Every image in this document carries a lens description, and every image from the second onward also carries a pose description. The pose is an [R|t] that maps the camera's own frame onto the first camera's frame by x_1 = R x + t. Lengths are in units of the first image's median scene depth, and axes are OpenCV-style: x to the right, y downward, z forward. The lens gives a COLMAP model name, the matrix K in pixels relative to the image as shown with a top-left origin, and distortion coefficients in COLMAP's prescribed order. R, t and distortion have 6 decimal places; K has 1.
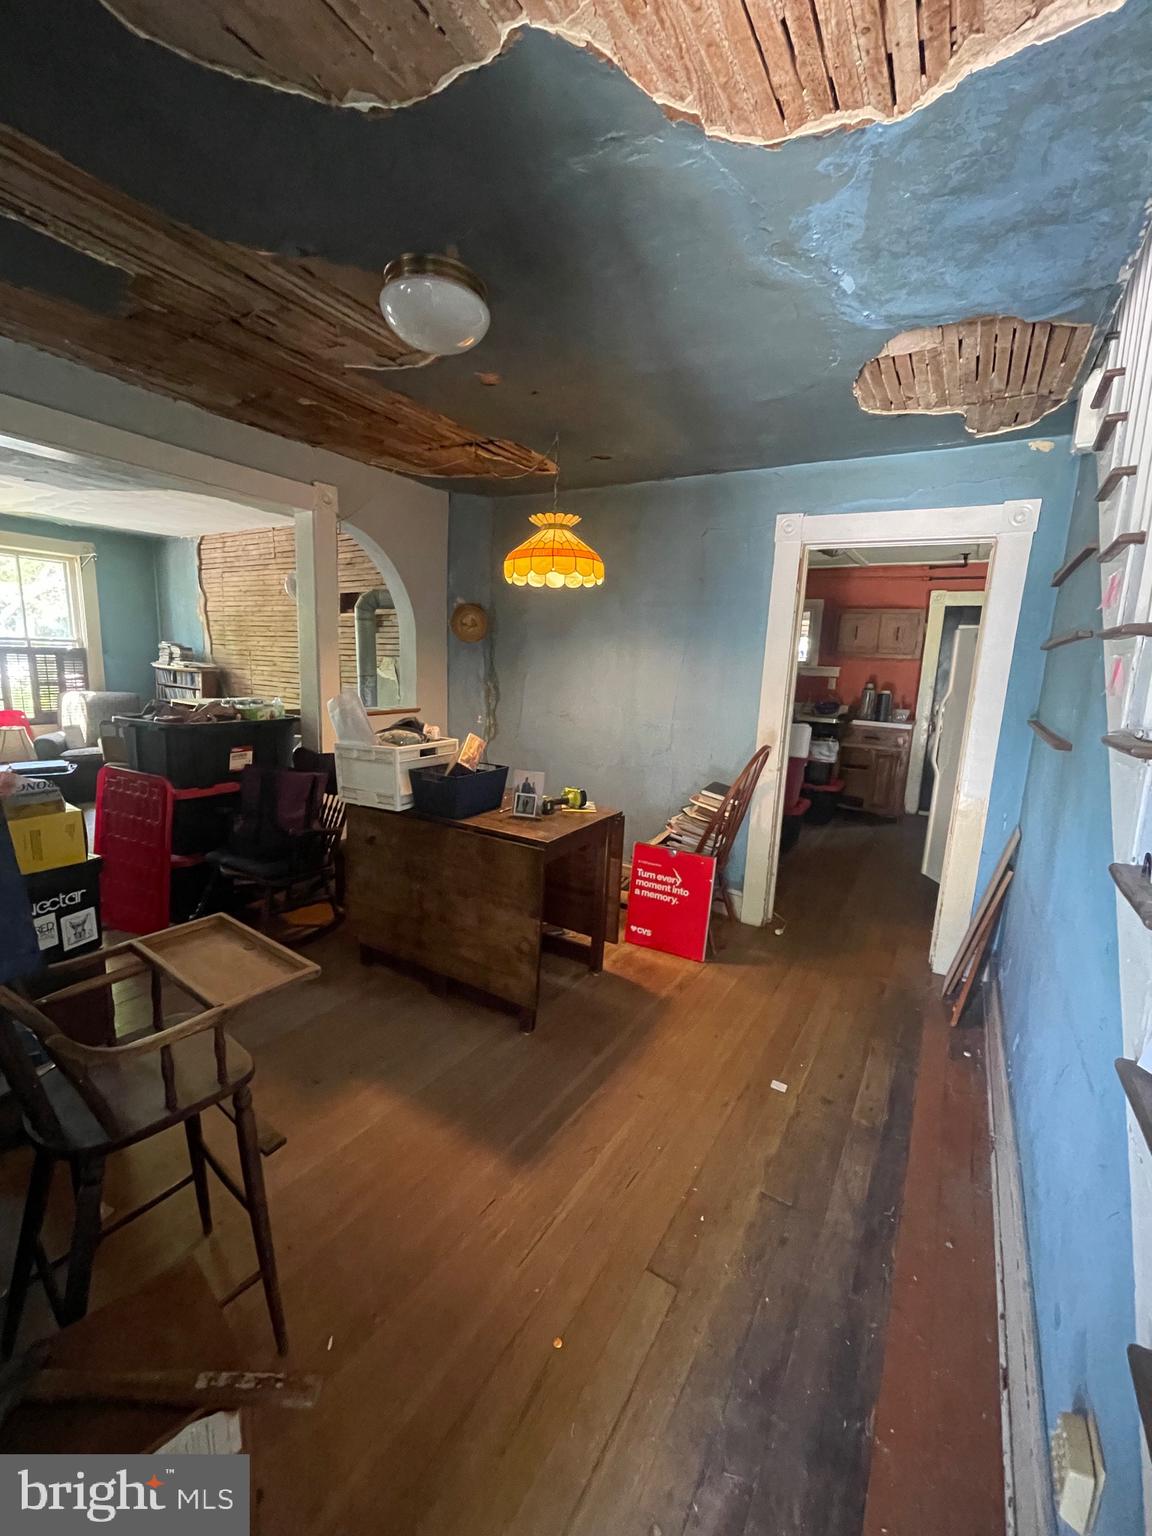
lens RADIAL K [[627.8, 0, 570.0], [0, 627.8, 766.5], [0, 0, 1]] dist [-0.001640, 0.002632]
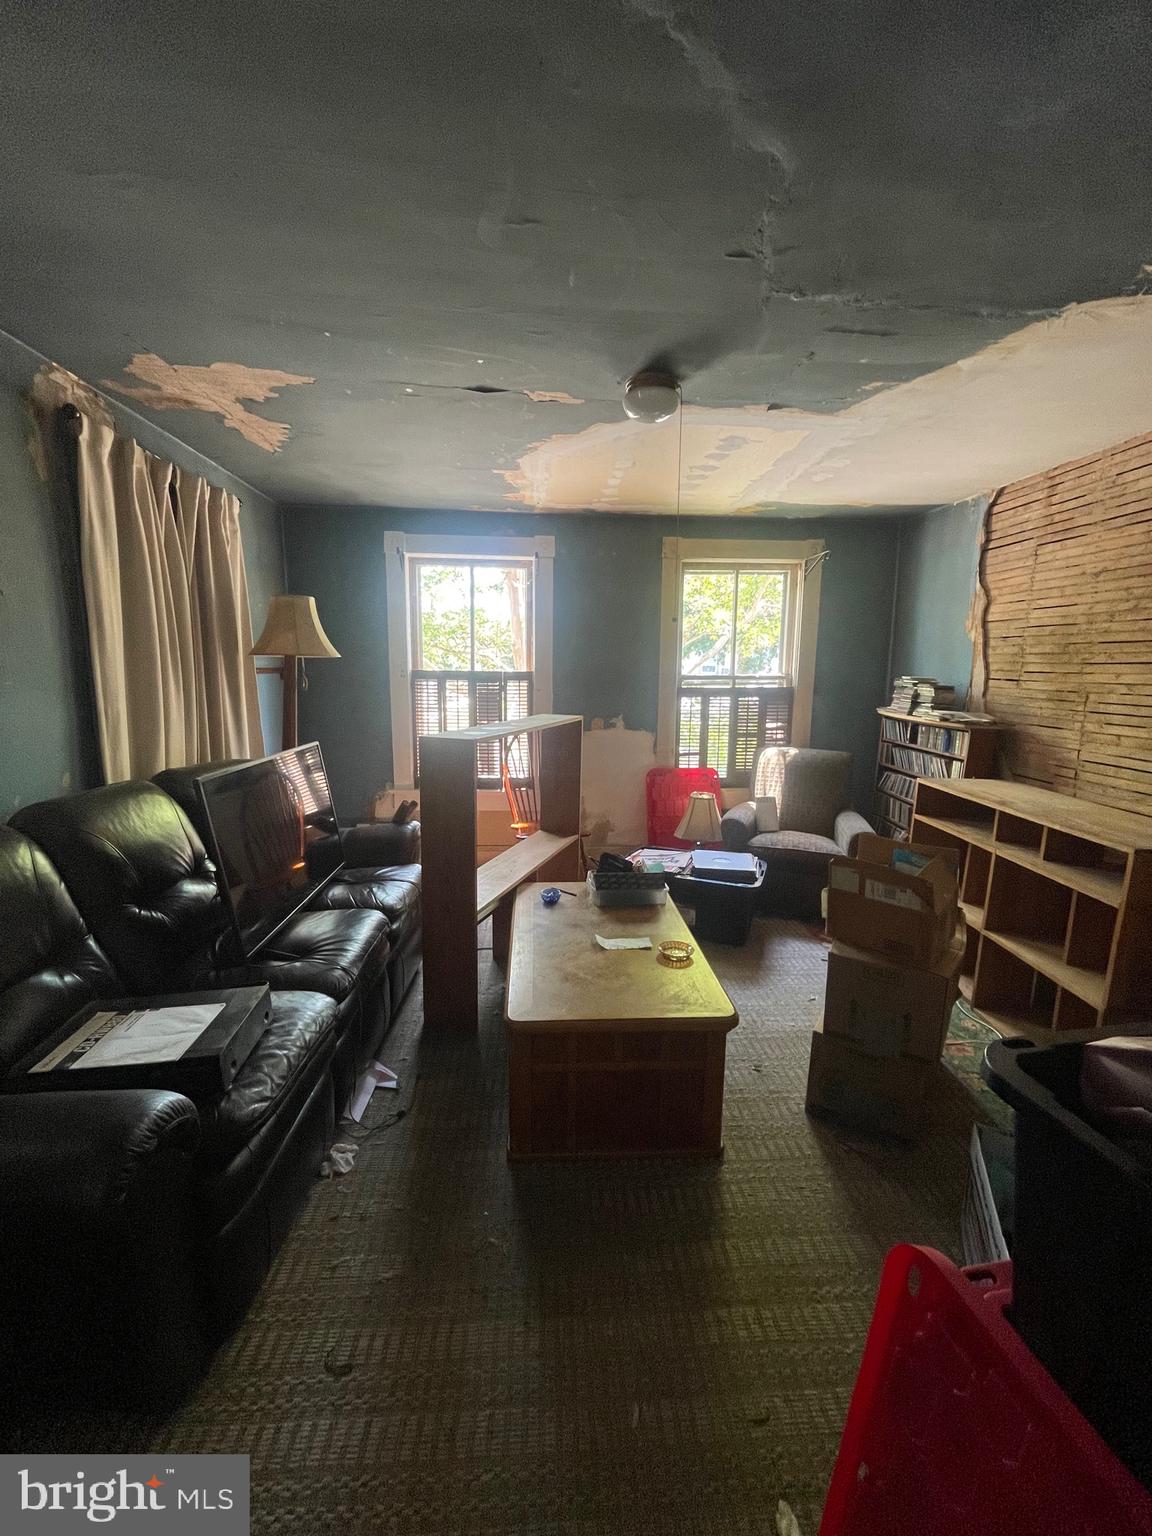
lens RADIAL K [[626.5, 0, 572.1], [0, 626.5, 764.5], [0, 0, 1]] dist [-0.002357, -0.000129]
pose [[0.581472, 0.096168, -0.807863, -0.543363], [-0.121227, 0.992145, 0.030850, -0.151133], [0.804484, 0.079997, 0.588562, 0.622061]]
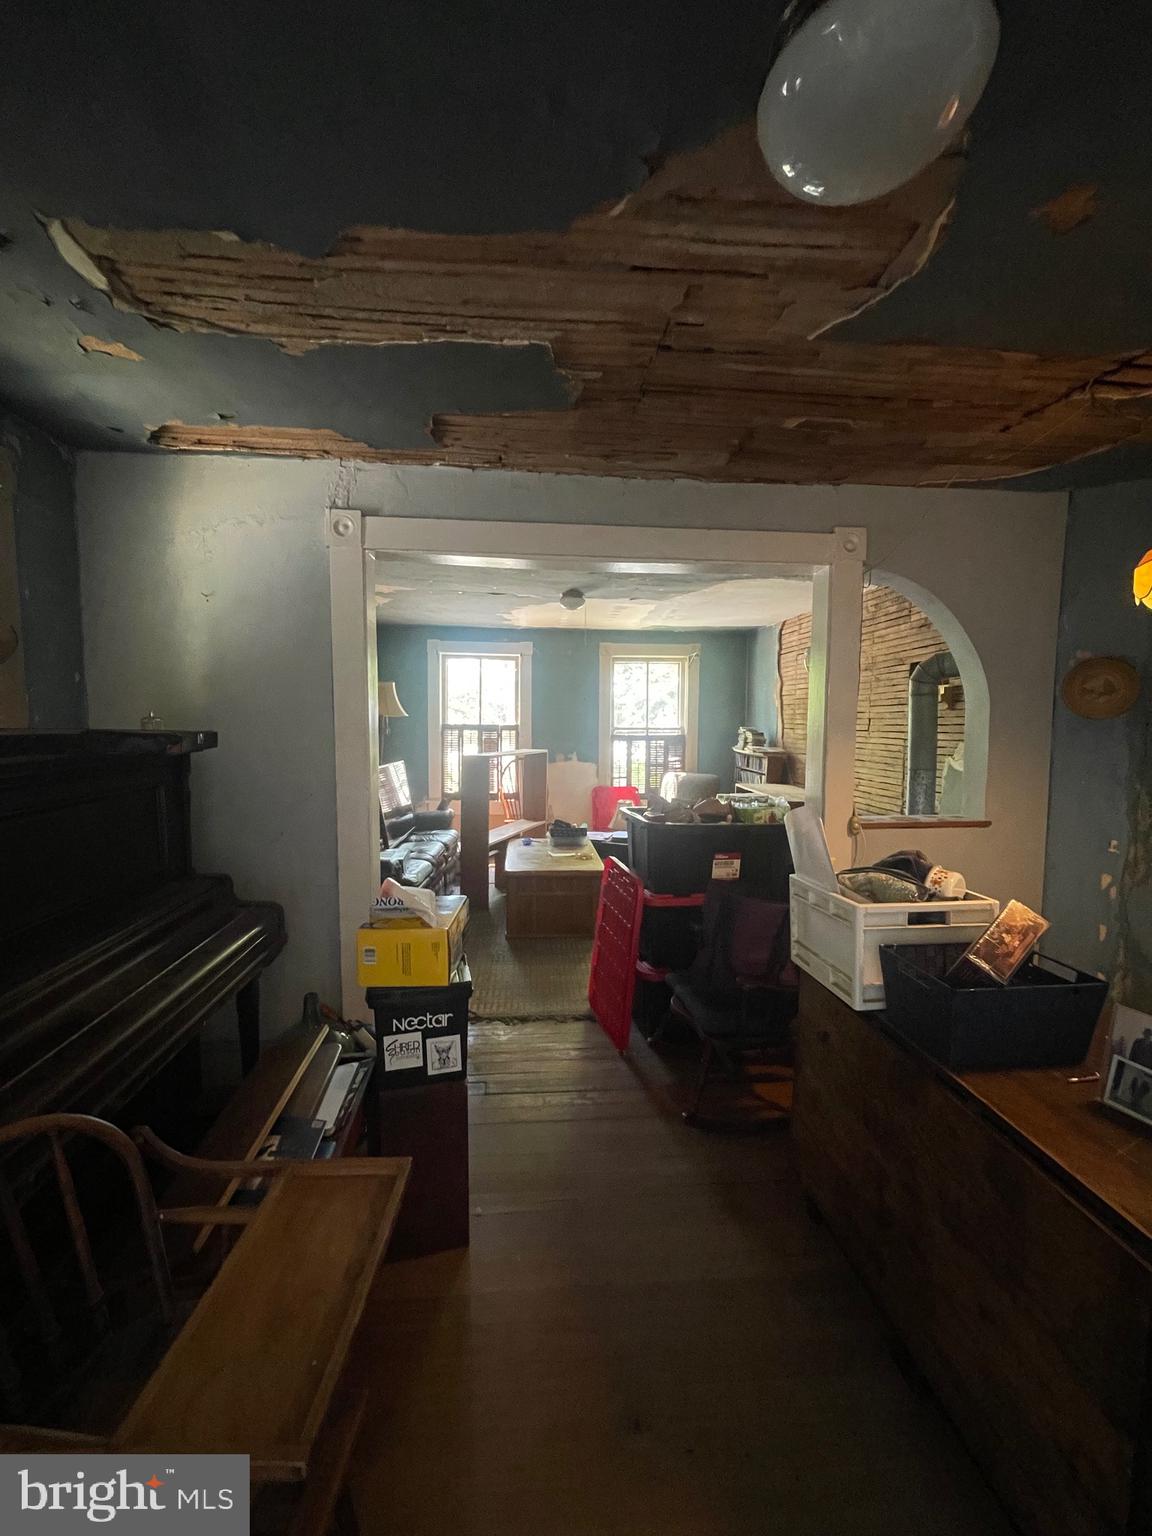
lens RADIAL K [[627.8, 0, 570.0], [0, 627.8, 766.5], [0, 0, 1]] dist [-0.001640, 0.002632]
pose [[0.595066, 0.023629, -0.803329, 0.028923], [-0.119274, 0.991095, -0.059200, -0.065086], [0.794777, 0.131044, 0.592586, 0.278388]]
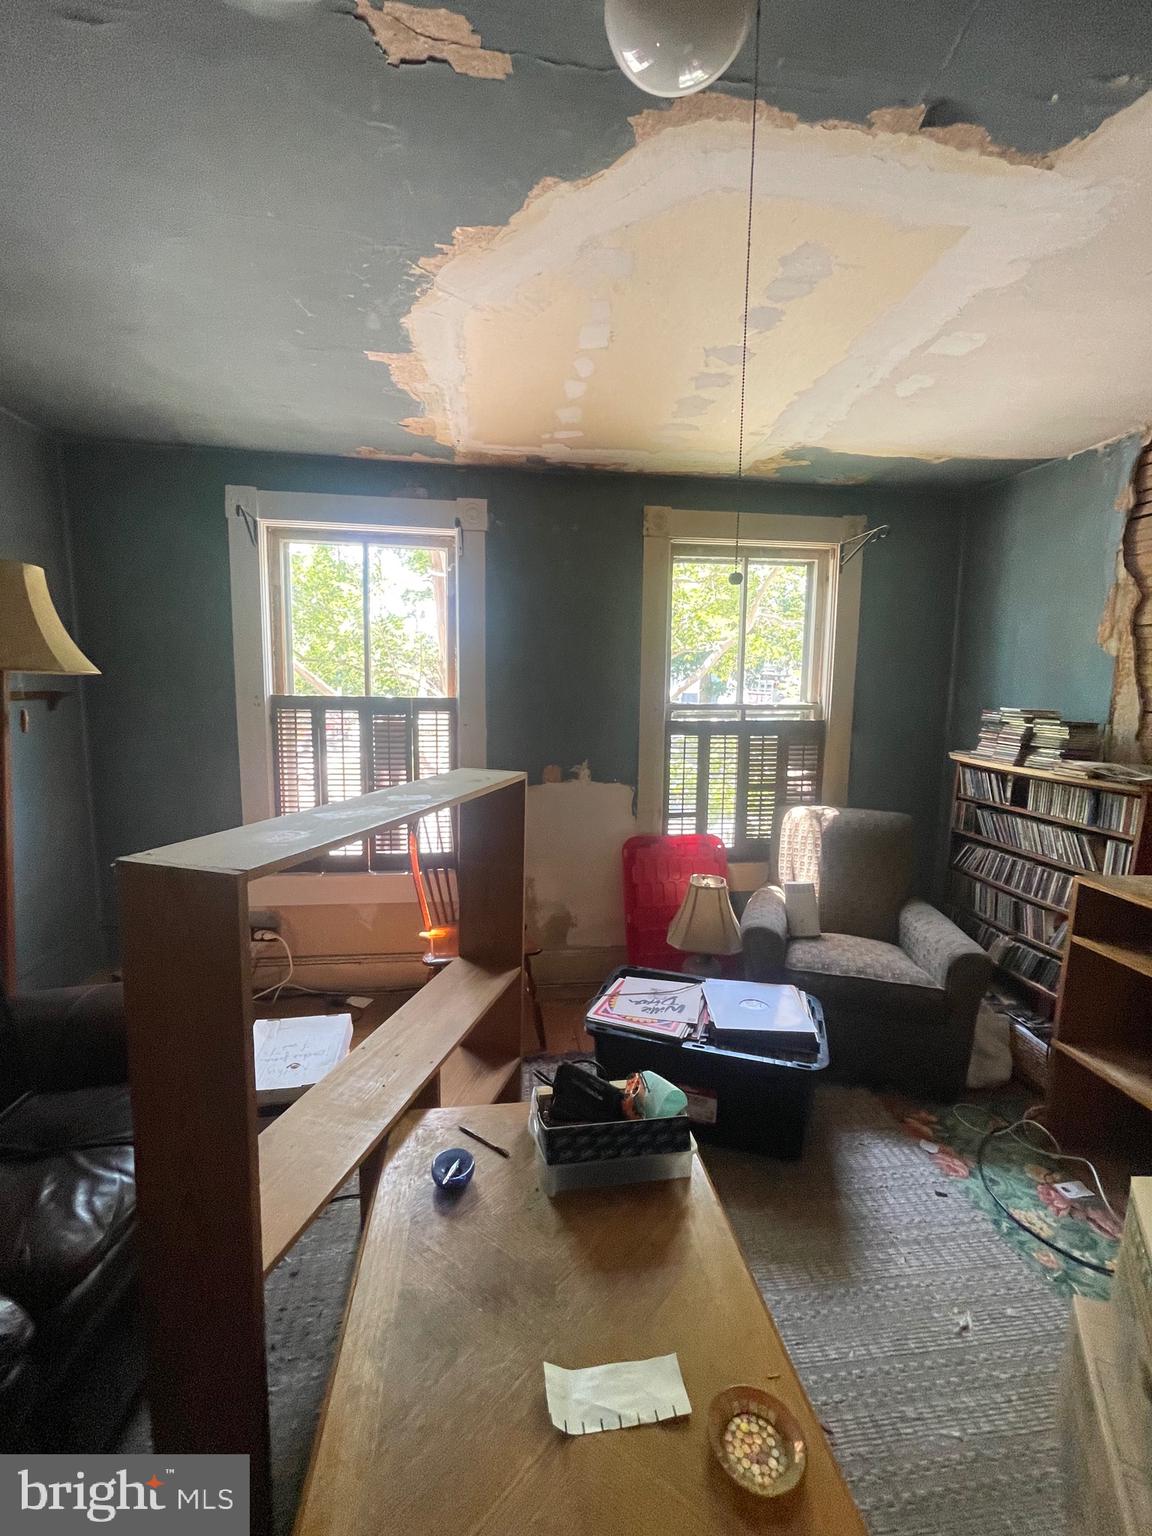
lens RADIAL K [[627.8, 0, 570.0], [0, 627.8, 766.5], [0, 0, 1]] dist [-0.001640, 0.002632]
pose [[0.634077, 0.066419, -0.770412, -0.832777], [-0.116573, 0.993128, -0.010324, -0.200307], [0.764433, 0.096356, 0.637462, 0.845925]]
